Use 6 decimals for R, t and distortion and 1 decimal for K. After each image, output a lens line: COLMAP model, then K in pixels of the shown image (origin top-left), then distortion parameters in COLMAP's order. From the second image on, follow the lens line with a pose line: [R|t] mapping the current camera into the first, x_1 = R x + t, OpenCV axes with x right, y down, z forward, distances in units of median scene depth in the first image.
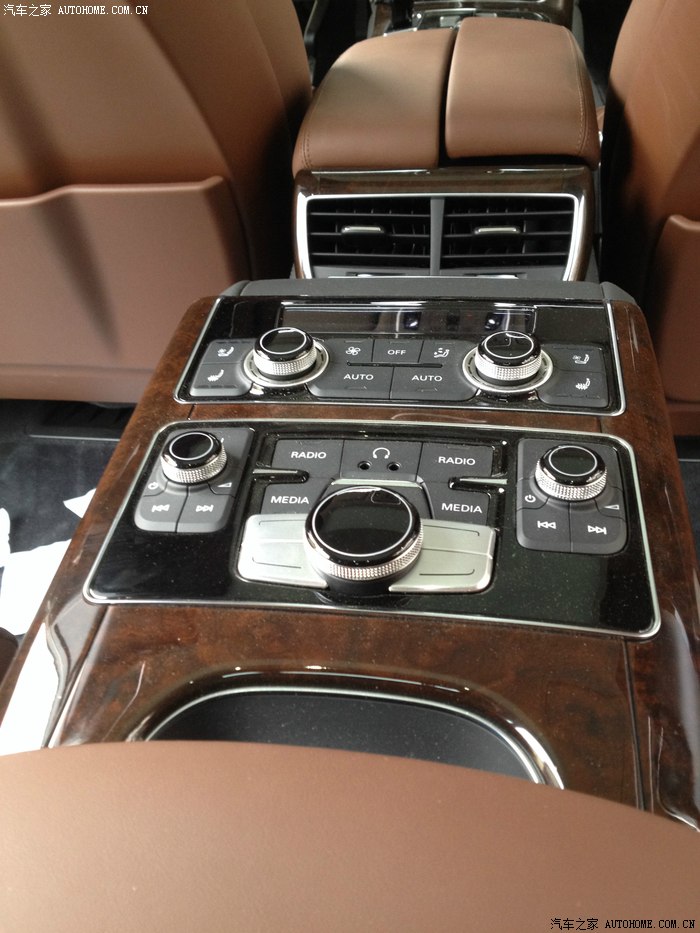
lens RADIAL K [[869.2, 0, 350.0], [0, 869.2, 466.5], [0, 0, 1]] dist [0.217772, -0.577512]
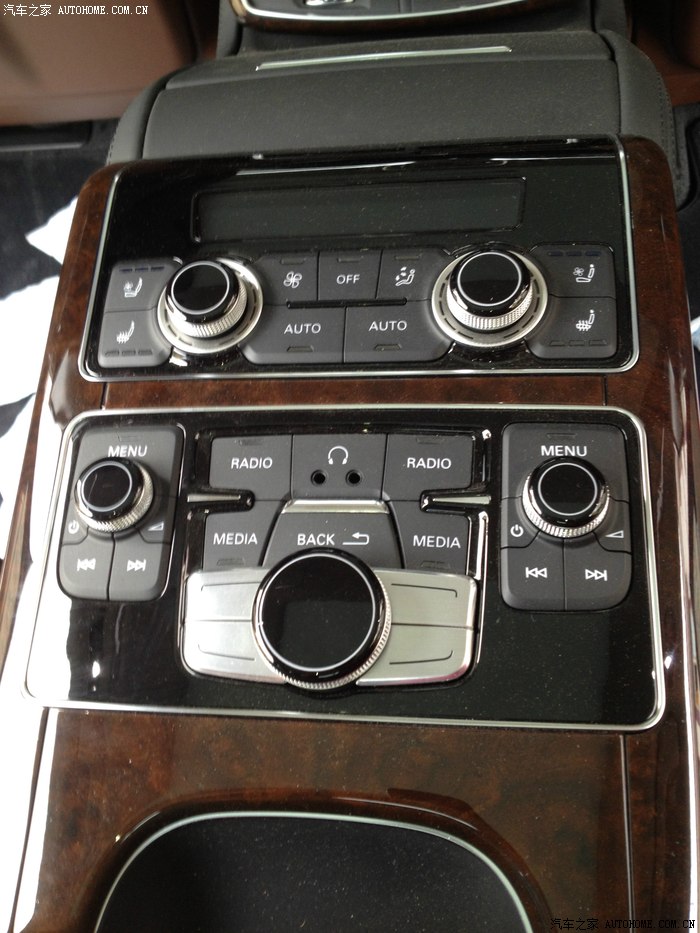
lens RADIAL K [[869.2, 0, 350.0], [0, 869.2, 466.5], [0, 0, 1]] dist [0.217772, -0.577512]
pose [[0.993947, -0.100798, -0.043683, 0.082687], [0.109763, 0.894777, 0.432811, -0.364540], [-0.004540, -0.434987, 0.900426, 0.252717]]
